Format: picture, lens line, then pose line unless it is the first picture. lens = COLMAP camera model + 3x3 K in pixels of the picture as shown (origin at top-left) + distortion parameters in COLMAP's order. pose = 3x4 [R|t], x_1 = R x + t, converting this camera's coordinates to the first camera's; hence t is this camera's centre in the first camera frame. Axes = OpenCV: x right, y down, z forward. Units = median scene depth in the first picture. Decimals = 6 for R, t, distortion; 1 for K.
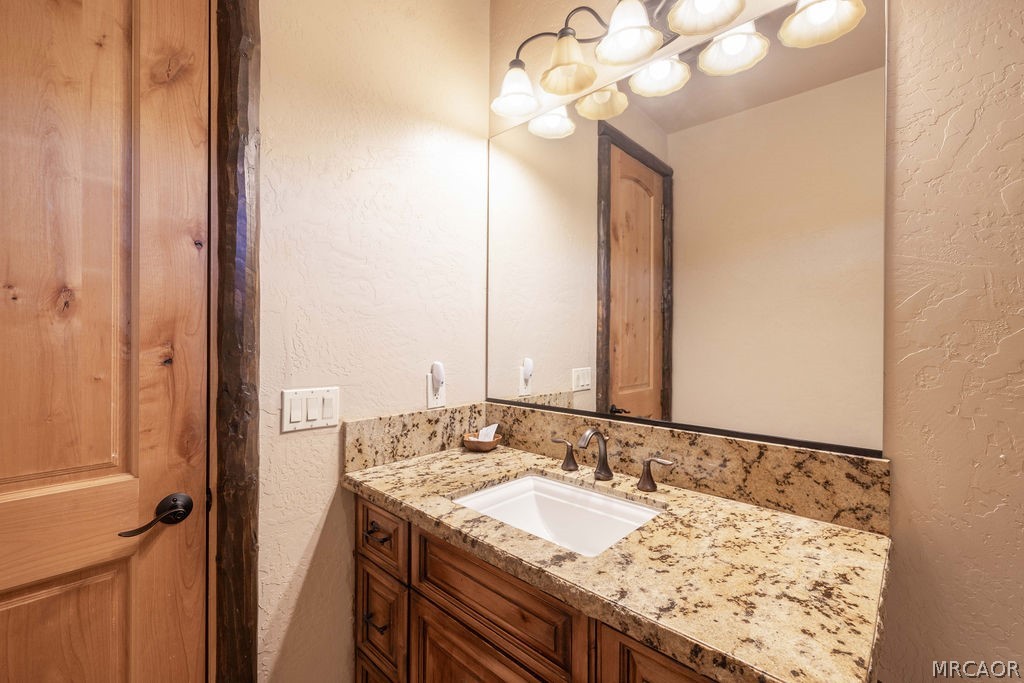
lens RADIAL K [[440.0, 0, 506.7], [0, 440.0, 341.2], [0, 0, 1]] dist [0.003747, -0.000468]
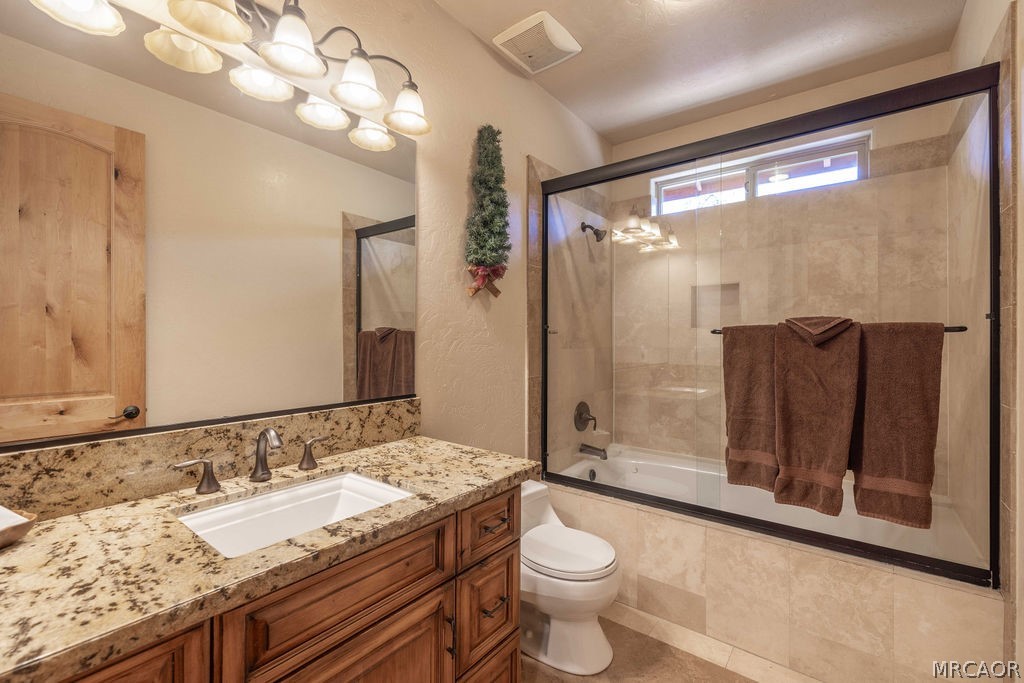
lens RADIAL K [[440.0, 0, 511.9], [0, 440.0, 339.4], [0, 0, 1]] dist [0.003747, -0.000468]
pose [[-0.105169, -0.010394, 0.994400, -0.946471], [-0.004373, 0.999941, 0.009990, -0.009613], [-0.994445, -0.003298, -0.105208, 0.660343]]
